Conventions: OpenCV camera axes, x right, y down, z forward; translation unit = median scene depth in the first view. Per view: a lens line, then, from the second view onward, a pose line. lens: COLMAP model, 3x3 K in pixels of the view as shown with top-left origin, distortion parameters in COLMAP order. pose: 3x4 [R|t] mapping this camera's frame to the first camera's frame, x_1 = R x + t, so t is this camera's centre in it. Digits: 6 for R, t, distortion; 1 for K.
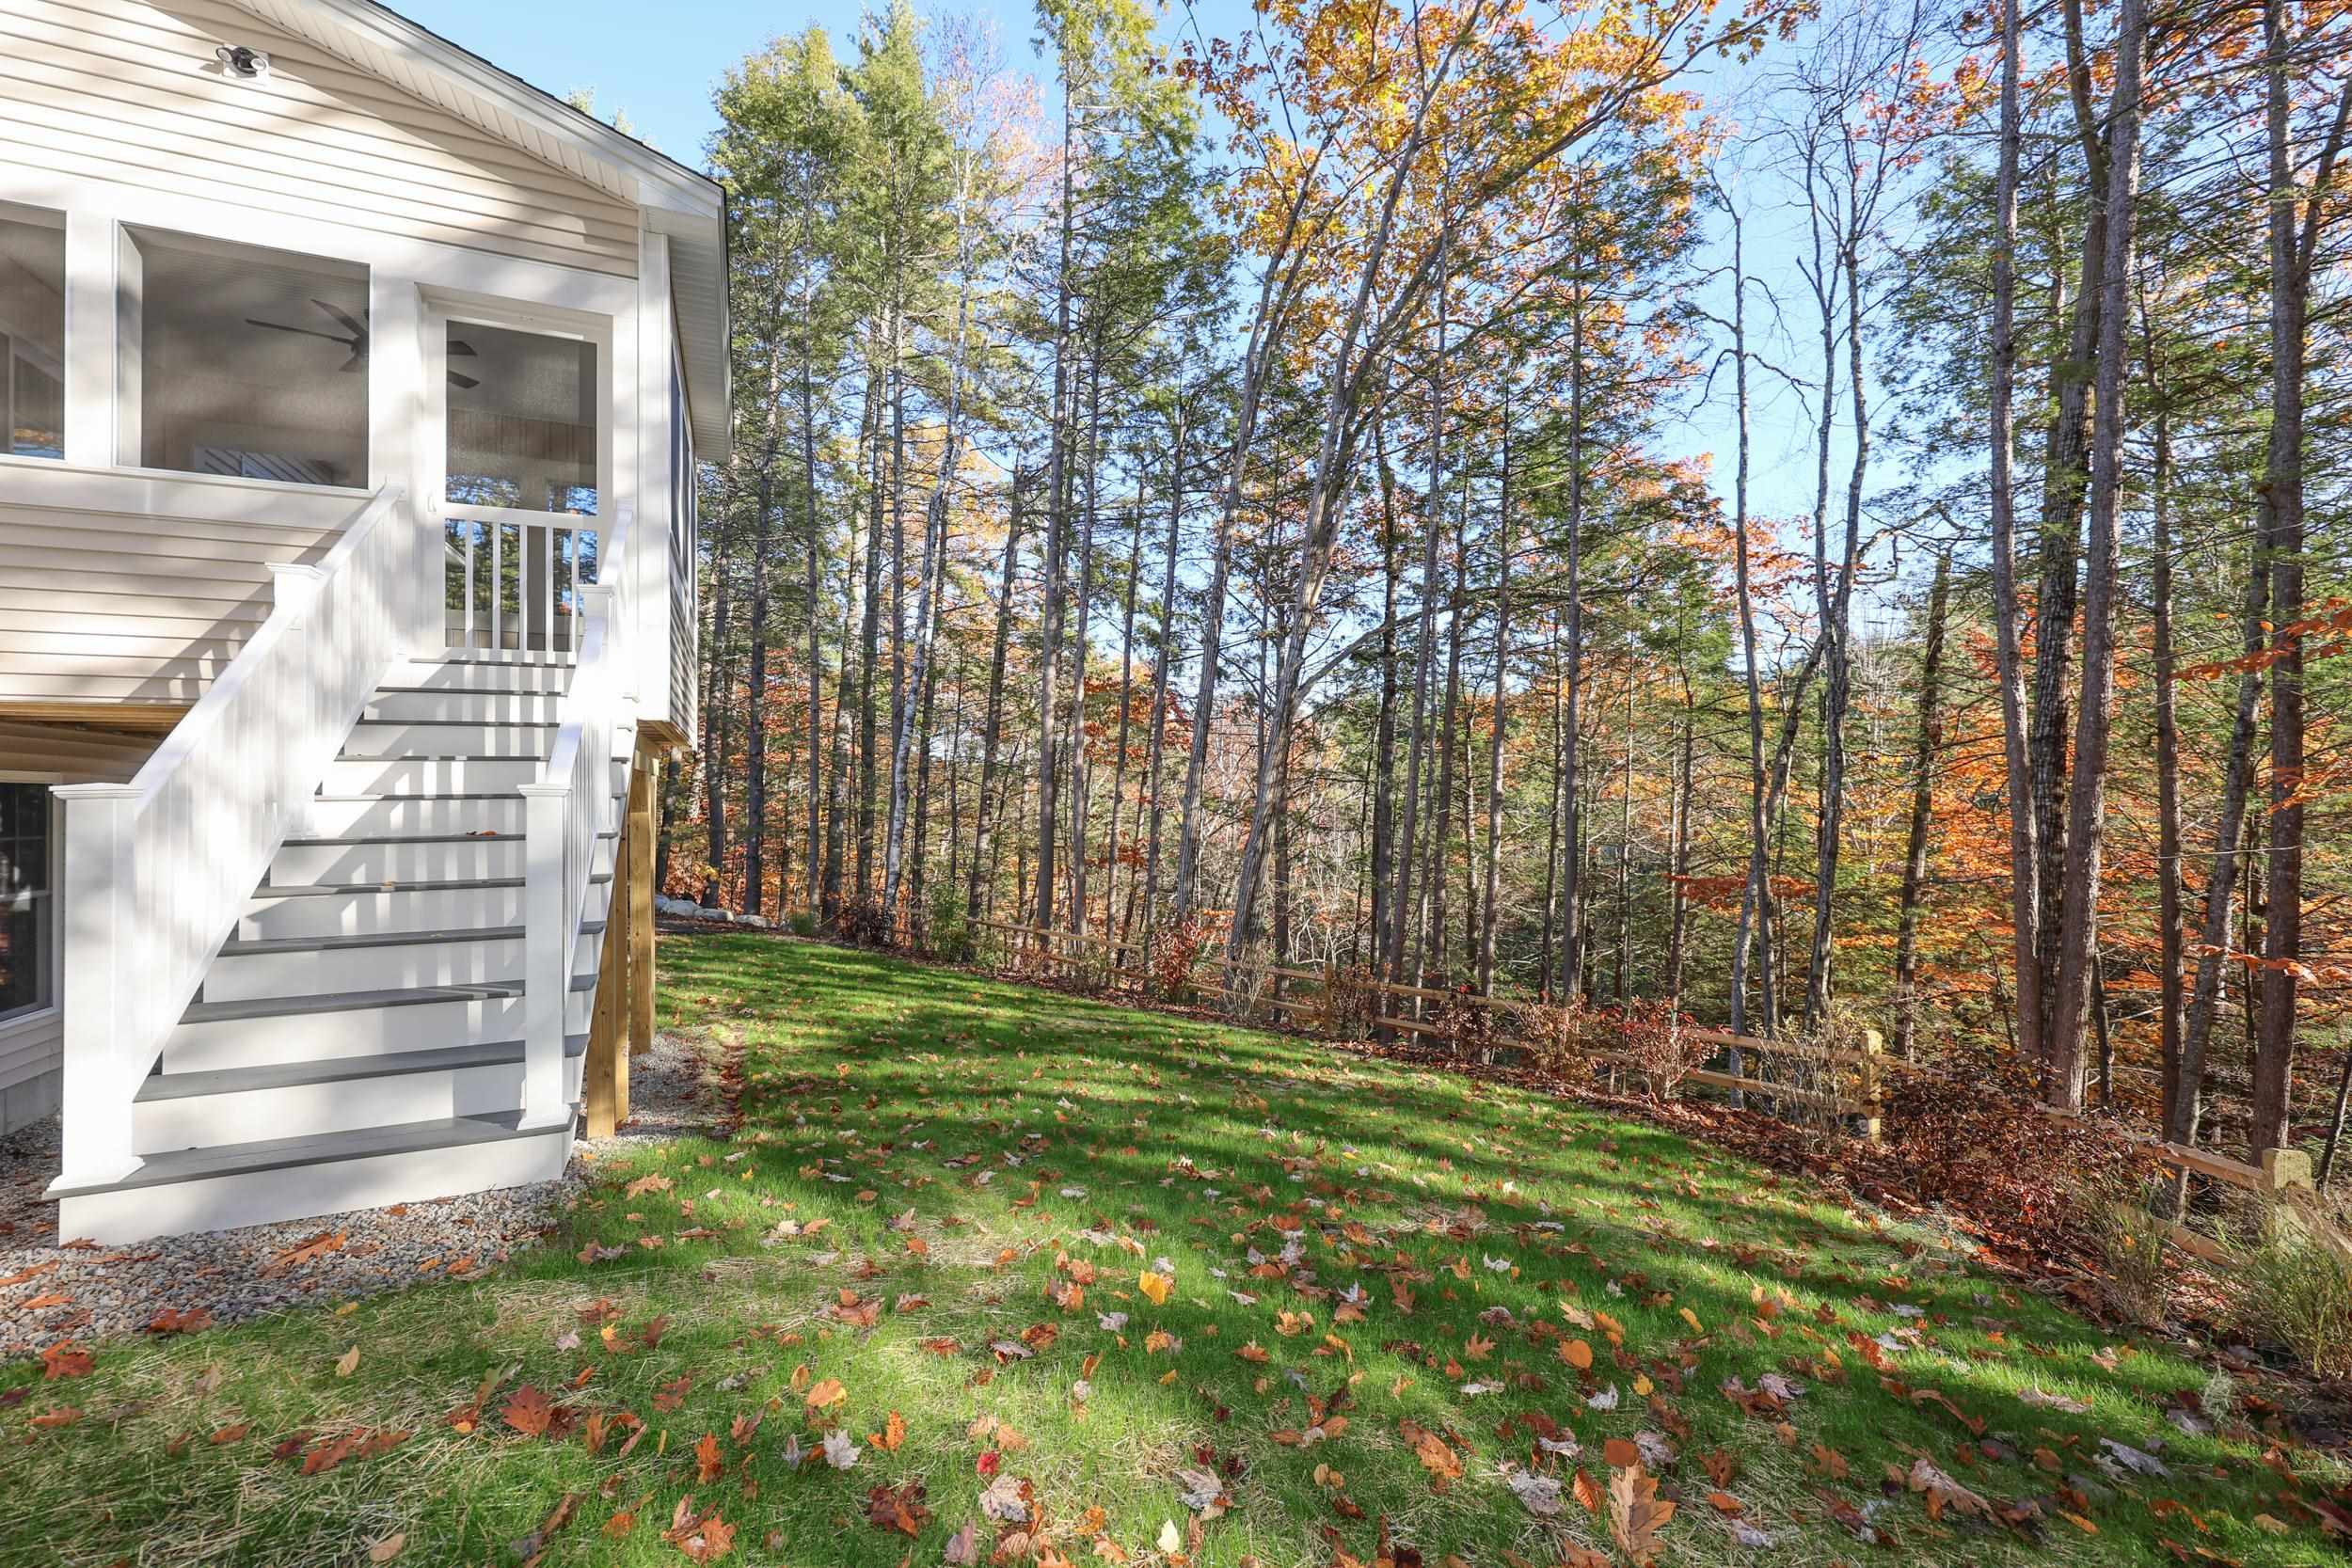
lens RADIAL K [[950.4, 0, 1176.0], [0, 950.4, 784.0], [0, 0, 1]] dist [0.001097, 0.000103]
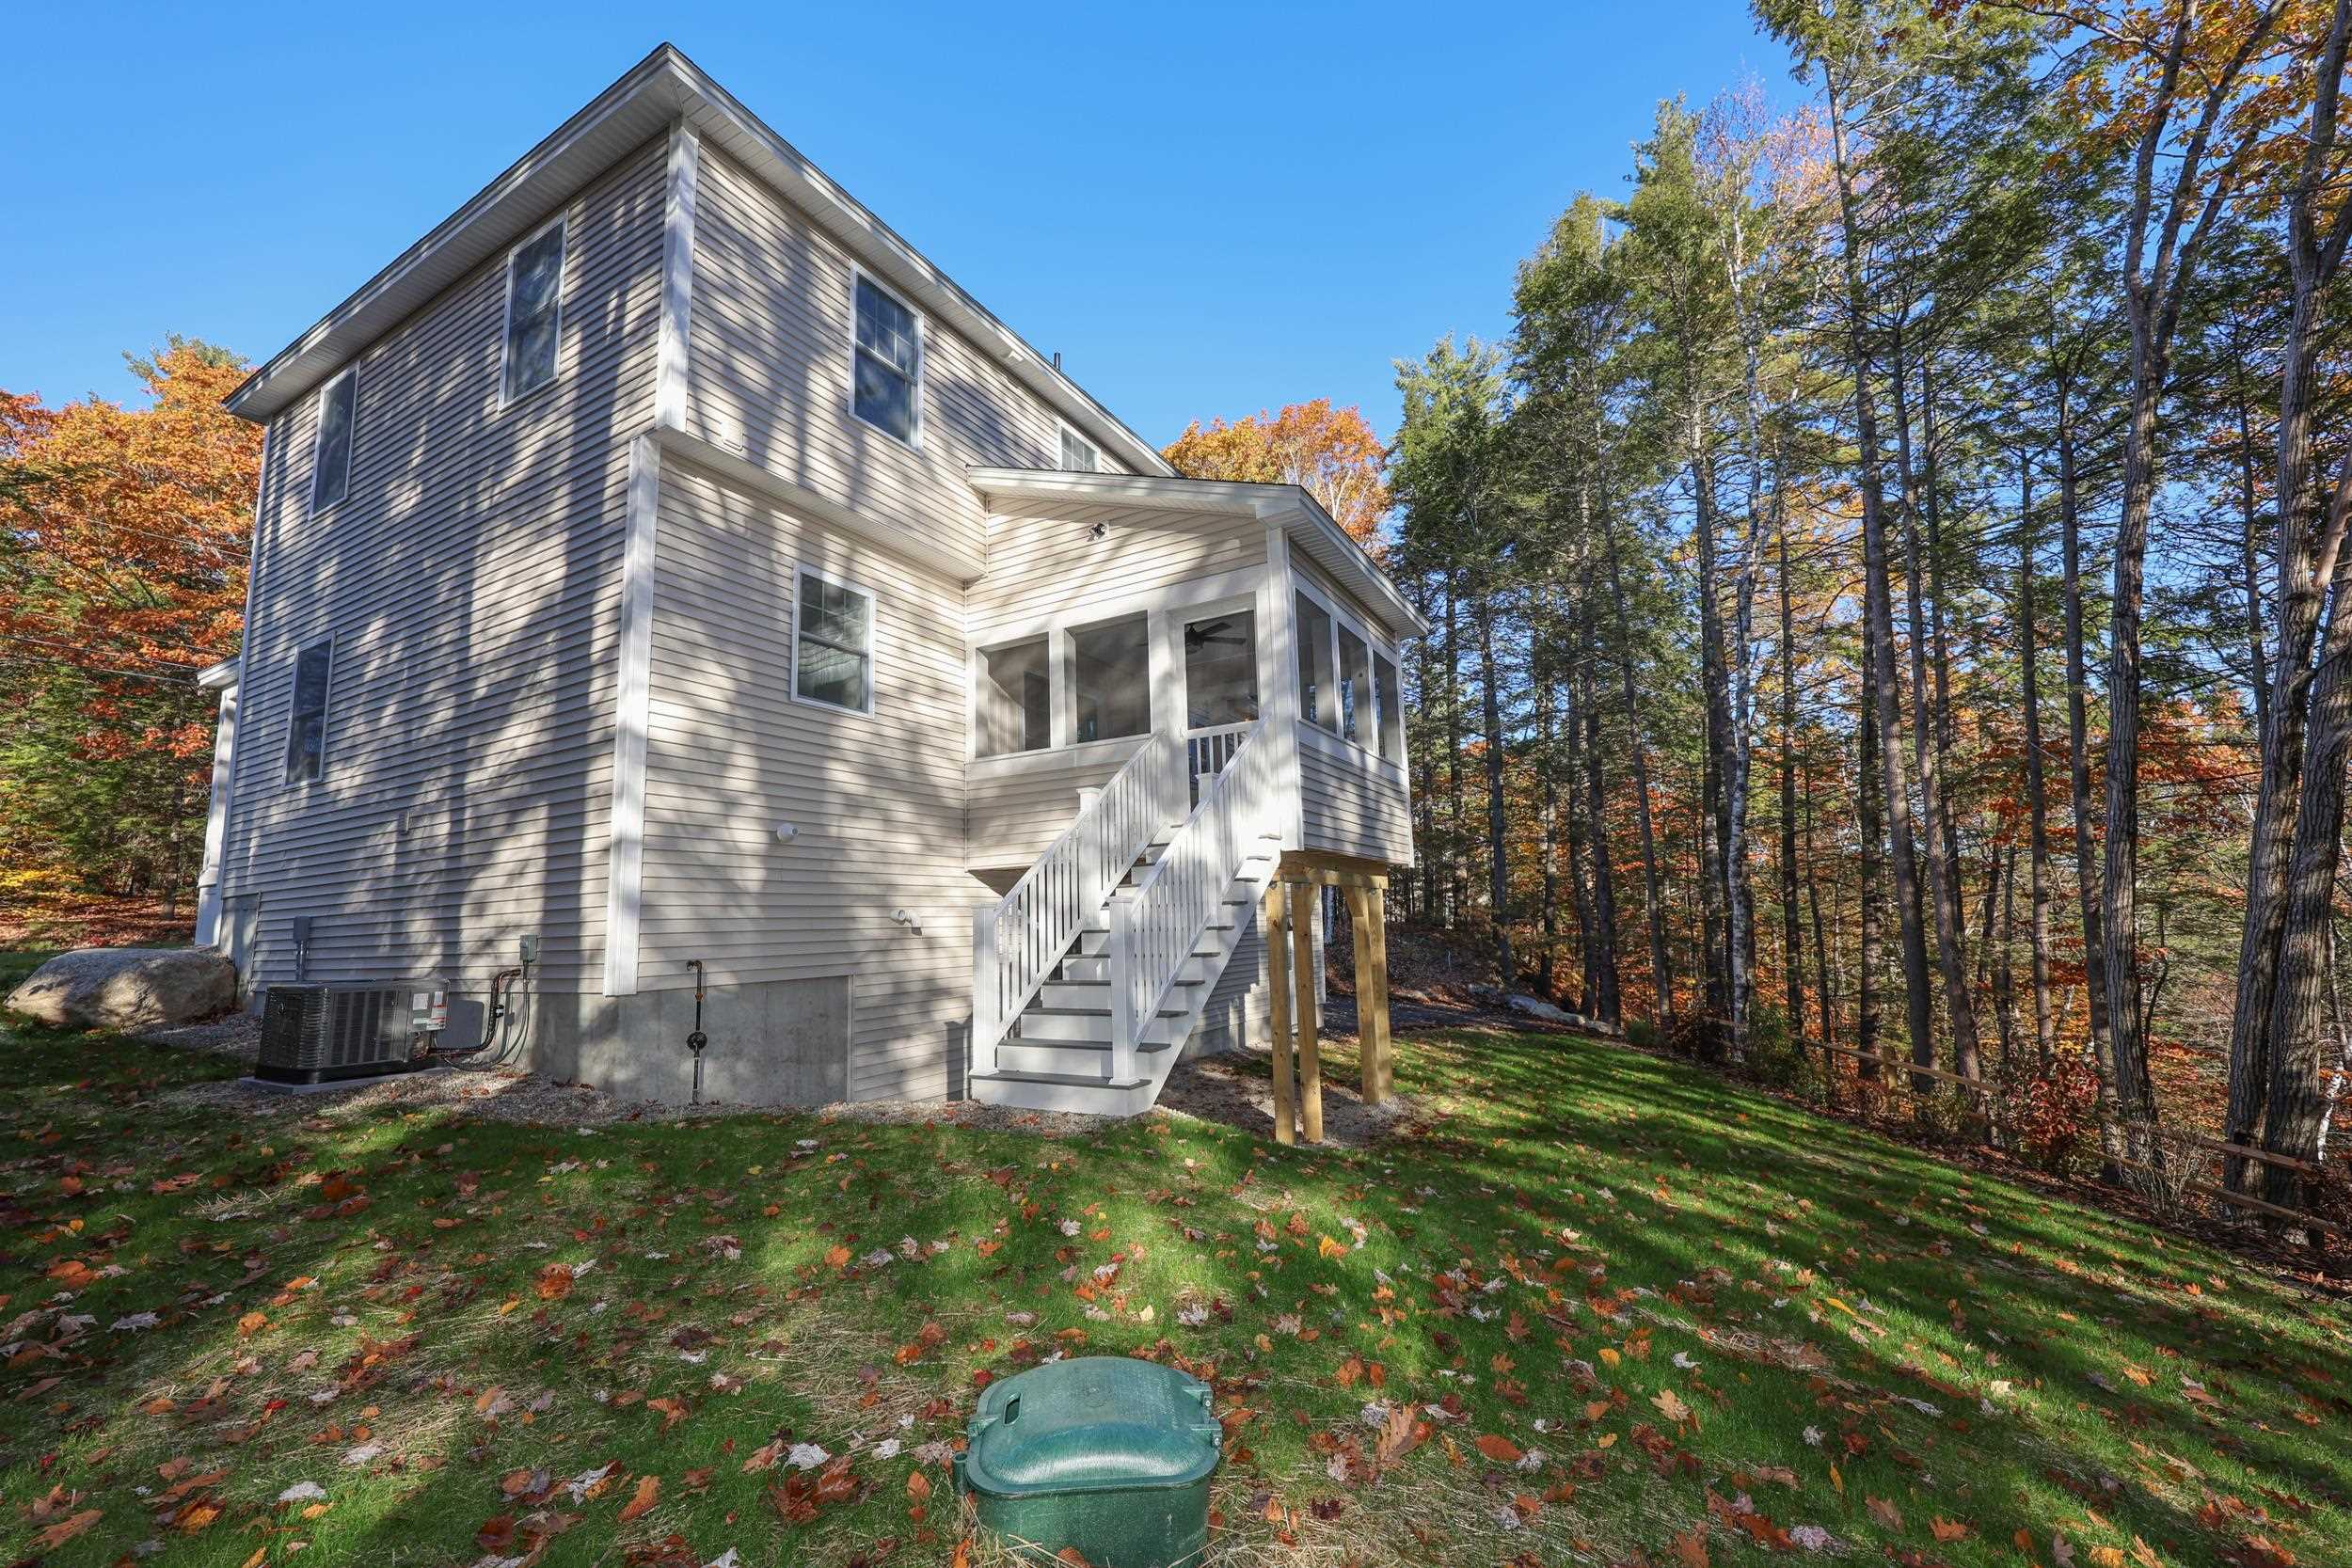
lens RADIAL K [[965.2, 0, 1164.4], [0, 965.2, 793.0], [0, 0, 1]] dist [0.002971, 0.000479]
pose [[0.585089, -0.117999, -0.802339, 0.556584], [0.031530, 0.991920, -0.122888, 0.021221], [0.810356, 0.046603, 0.584082, -0.020857]]
